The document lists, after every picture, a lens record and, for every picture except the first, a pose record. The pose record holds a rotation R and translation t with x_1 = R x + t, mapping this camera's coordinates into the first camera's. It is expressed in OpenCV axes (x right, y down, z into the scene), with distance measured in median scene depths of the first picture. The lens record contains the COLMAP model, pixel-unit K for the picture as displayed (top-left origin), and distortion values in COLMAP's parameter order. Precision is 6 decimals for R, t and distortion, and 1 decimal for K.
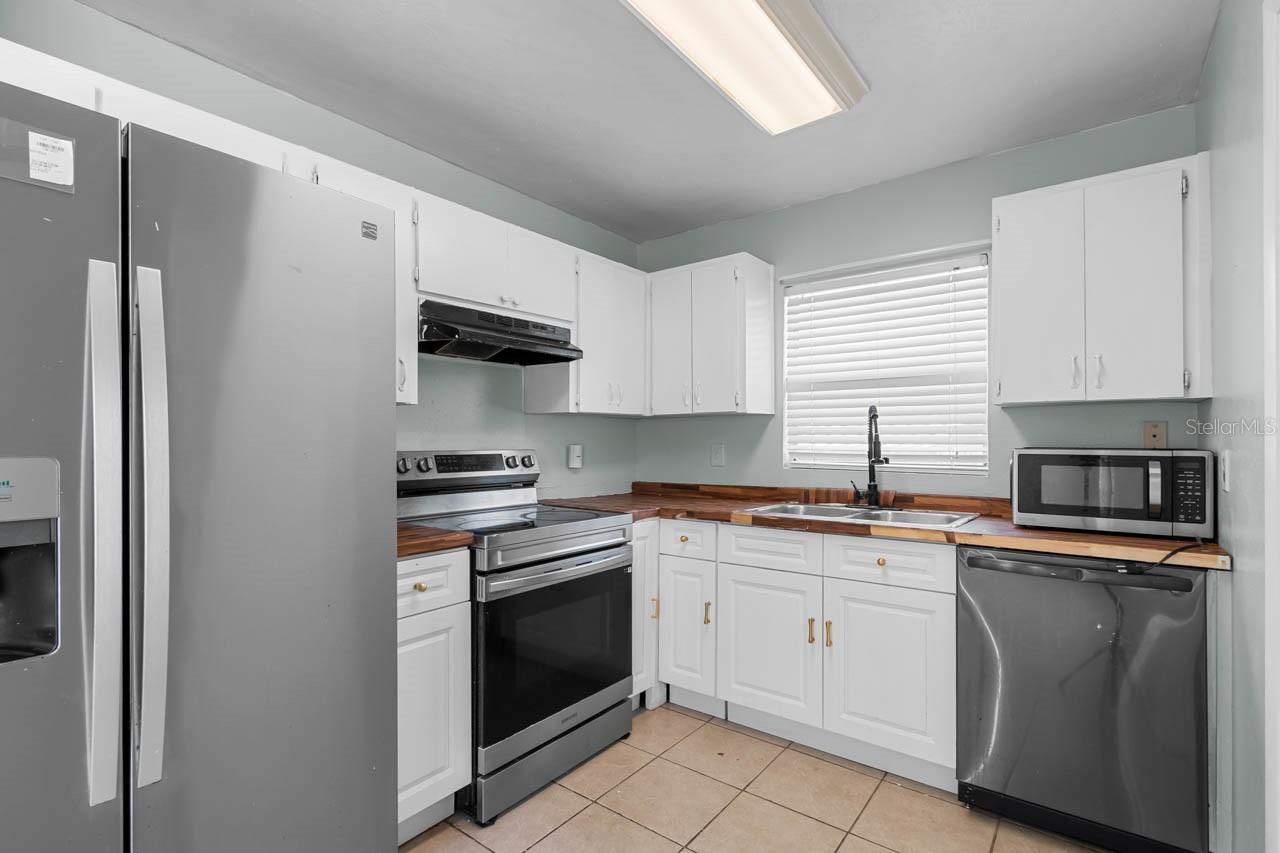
lens RADIAL K [[597.3, 0, 641.7], [0, 597.3, 437.6], [0, 0, 1]] dist [0.000283, -0.000215]
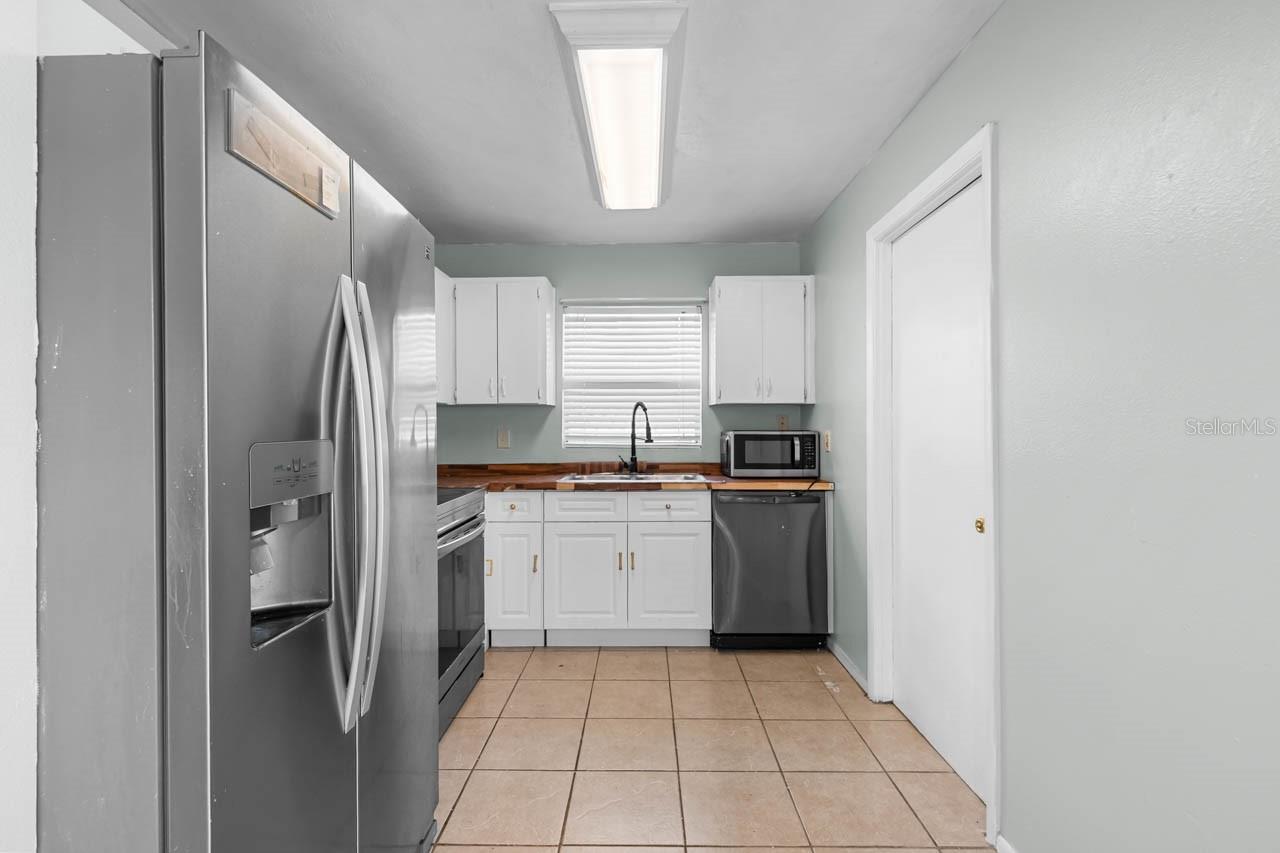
lens RADIAL K [[580.9, 0, 638.6], [0, 580.9, 423.3], [0, 0, 1]] dist [0.002798, 0.000047]
pose [[0.797201, 0.001399, 0.603712, -0.467404], [-0.001477, 0.999999, -0.000367, -0.001754], [-0.603712, -0.000600, 0.797202, -0.110034]]
